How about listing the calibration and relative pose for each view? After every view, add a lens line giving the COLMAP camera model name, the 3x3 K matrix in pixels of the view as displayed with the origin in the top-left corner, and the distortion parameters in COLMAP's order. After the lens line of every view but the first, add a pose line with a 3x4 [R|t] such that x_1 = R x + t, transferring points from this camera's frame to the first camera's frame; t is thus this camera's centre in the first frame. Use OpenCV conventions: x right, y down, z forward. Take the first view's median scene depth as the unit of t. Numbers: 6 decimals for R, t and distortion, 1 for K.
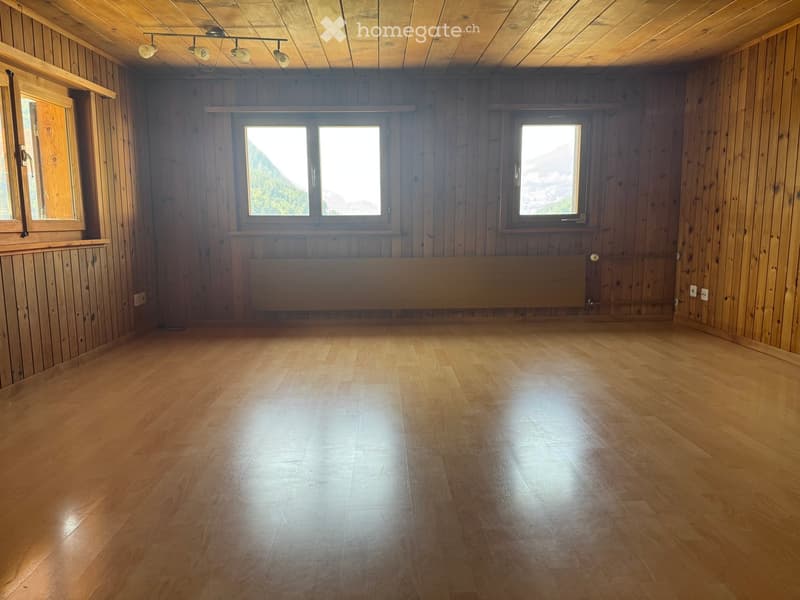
lens RADIAL K [[567.2, 0, 399.5], [0, 567.2, 300.0], [0, 0, 1]] dist [-0.003361, -0.000710]
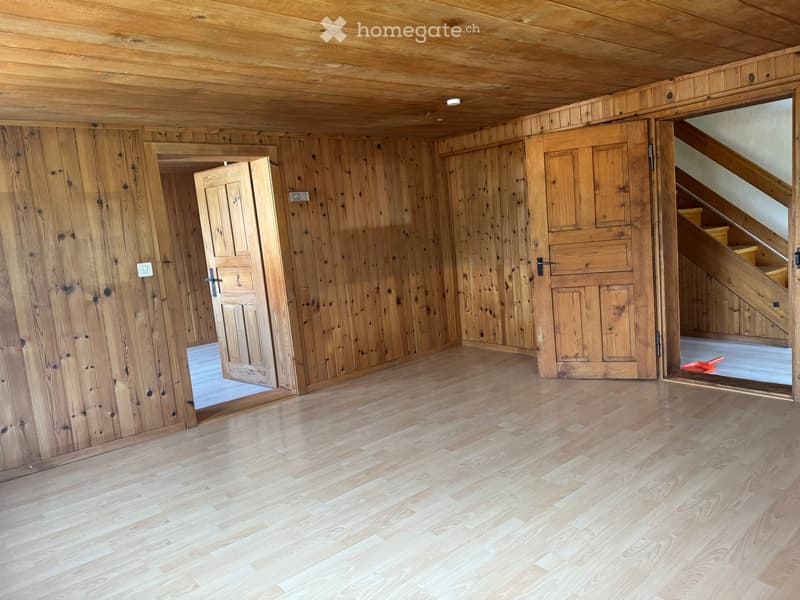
lens RADIAL K [[567.2, 0, 400.1], [0, 567.2, 300.9], [0, 0, 1]] dist [-0.003361, -0.000710]
pose [[-0.601702, -0.039754, 0.797731, -0.439395], [0.198893, 0.959842, 0.197852, -0.255275], [-0.773561, 0.277711, -0.569632, 1.115745]]
